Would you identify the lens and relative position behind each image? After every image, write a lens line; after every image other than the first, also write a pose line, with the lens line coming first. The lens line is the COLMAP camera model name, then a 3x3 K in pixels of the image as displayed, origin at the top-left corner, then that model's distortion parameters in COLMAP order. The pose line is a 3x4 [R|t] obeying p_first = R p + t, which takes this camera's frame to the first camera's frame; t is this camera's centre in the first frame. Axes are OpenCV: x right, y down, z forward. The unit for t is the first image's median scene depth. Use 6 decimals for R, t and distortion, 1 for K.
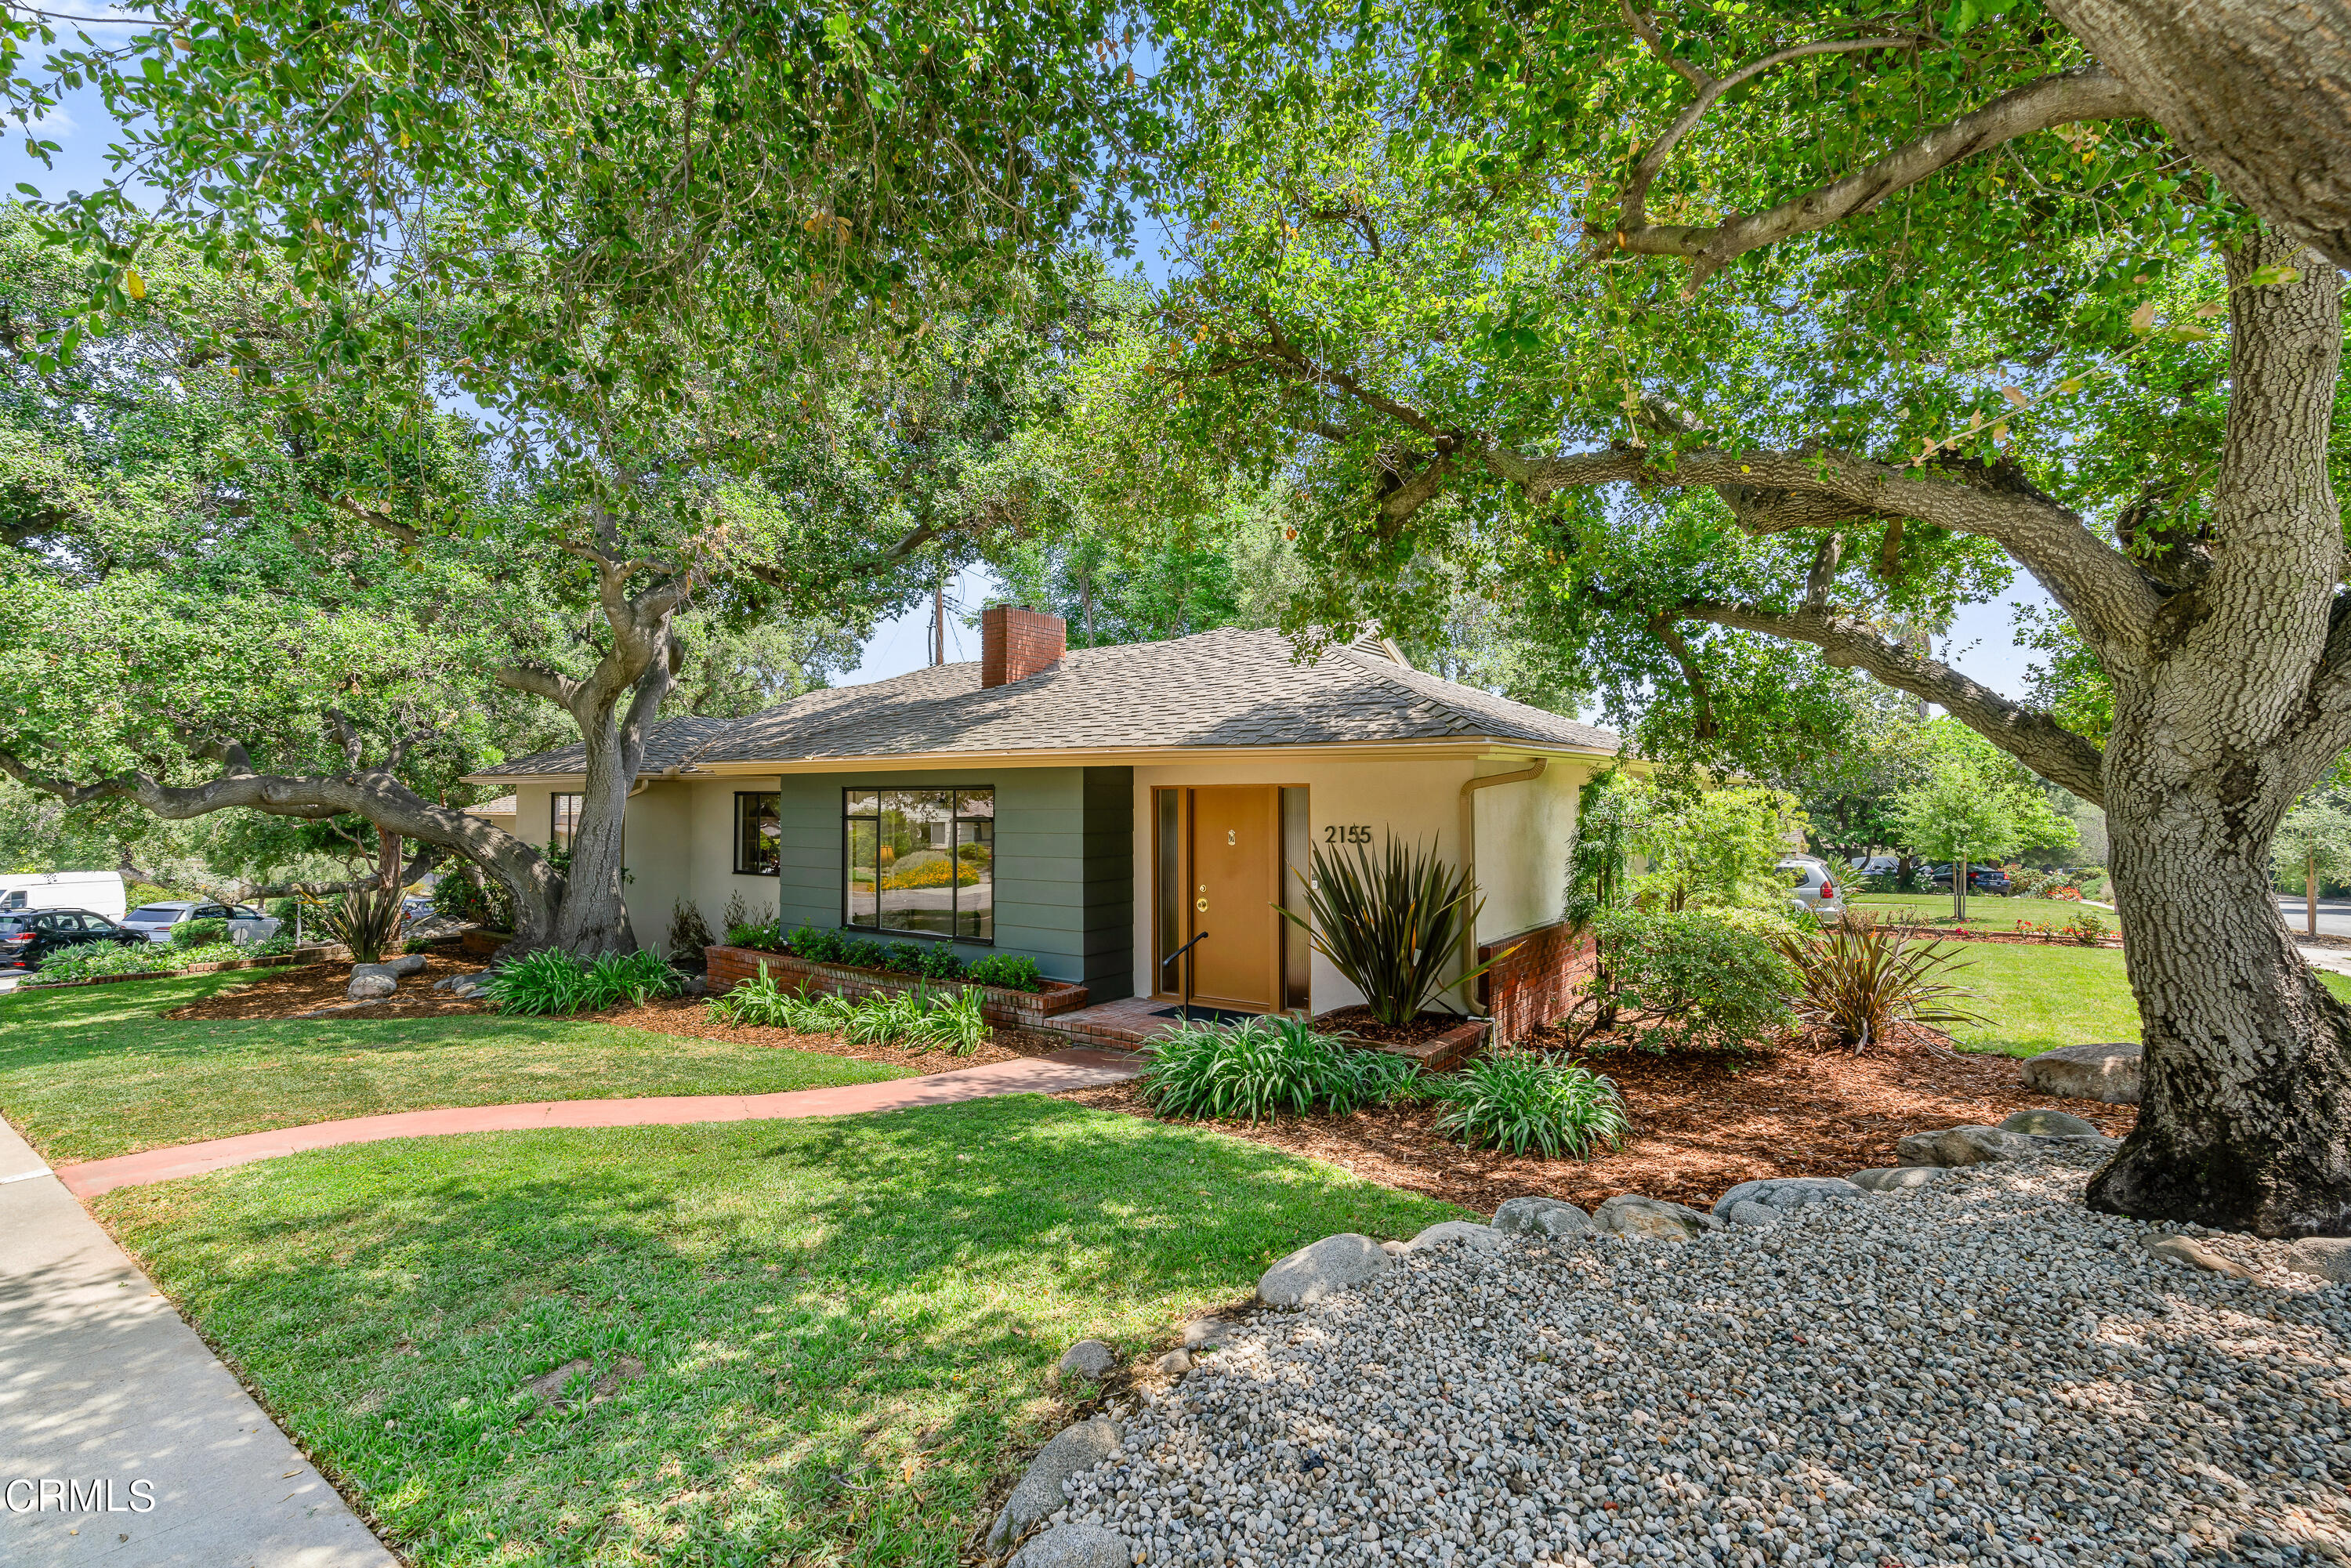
lens RADIAL K [[1050.8, 0, 1176.3], [0, 1050.8, 772.2], [0, 0, 1]] dist [-0.012867, 0.000259]
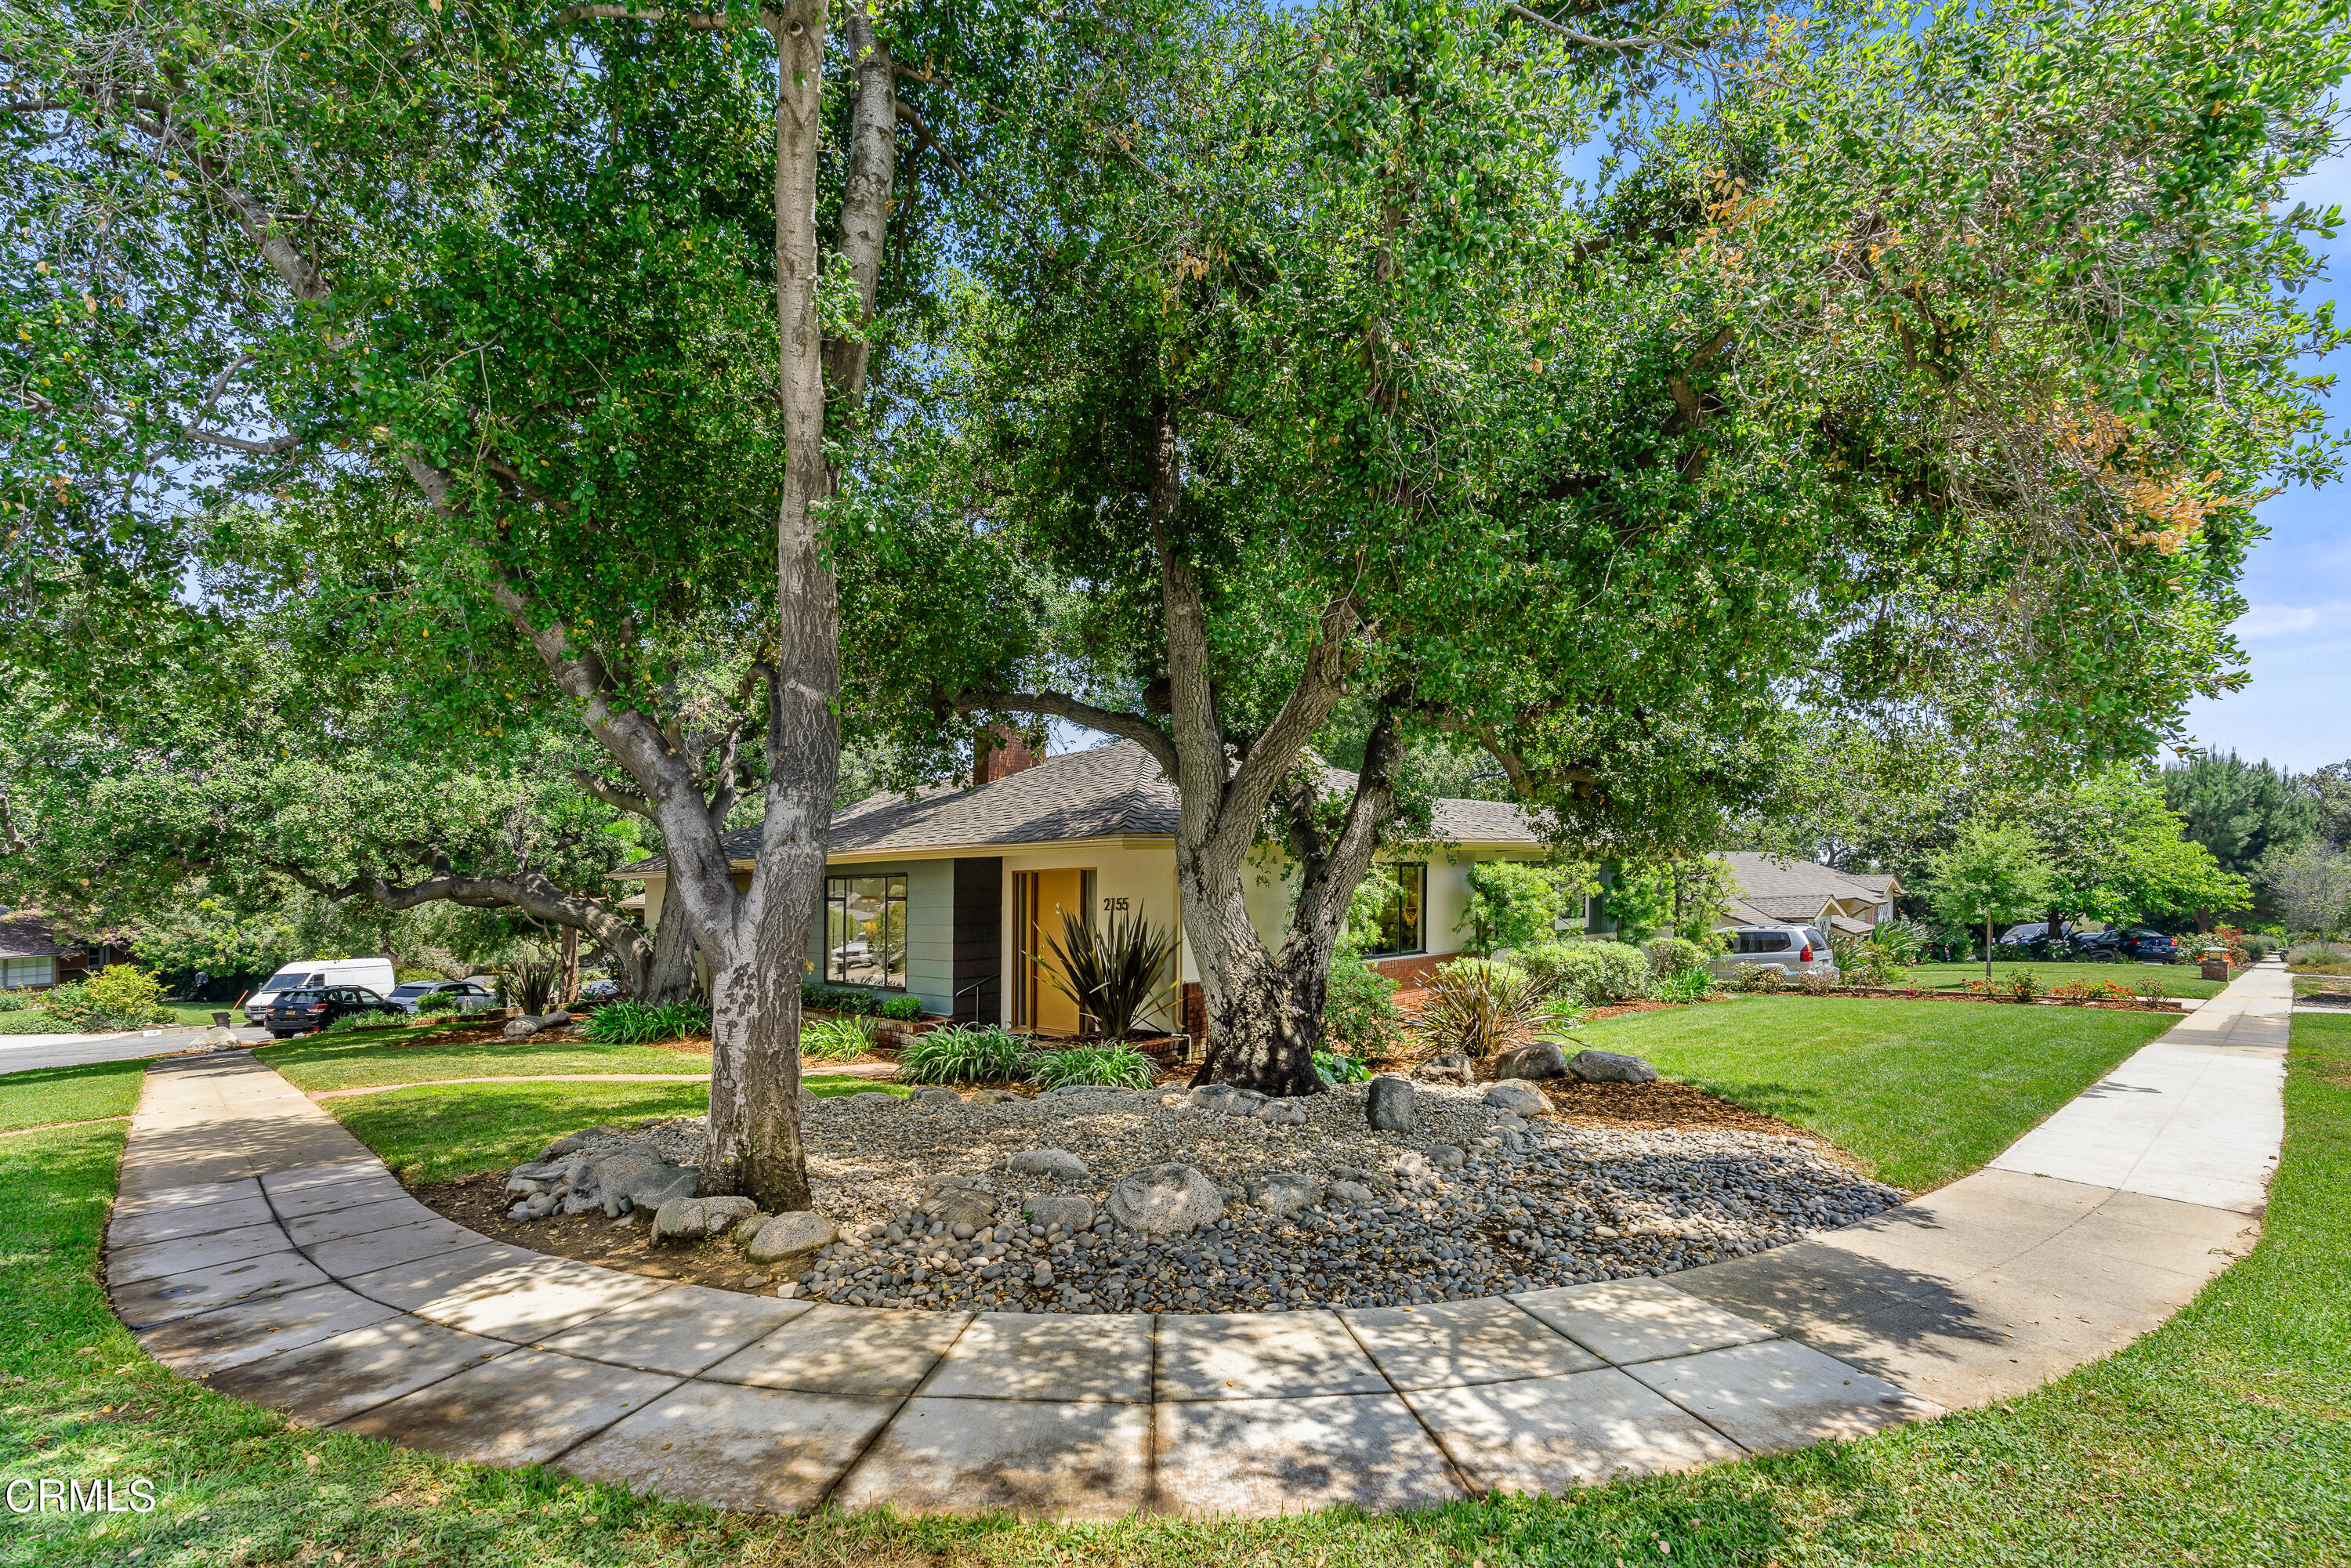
lens RADIAL K [[1135.9, 0, 1170.8], [0, 1135.9, 830.1], [0, 0, 1]] dist [-0.016302, 0.000094]
pose [[0.979765, -0.031991, -0.197580, 0.455111], [0.028523, 0.999385, -0.020373, -0.002851], [0.198110, 0.014325, 0.980075, -0.362358]]
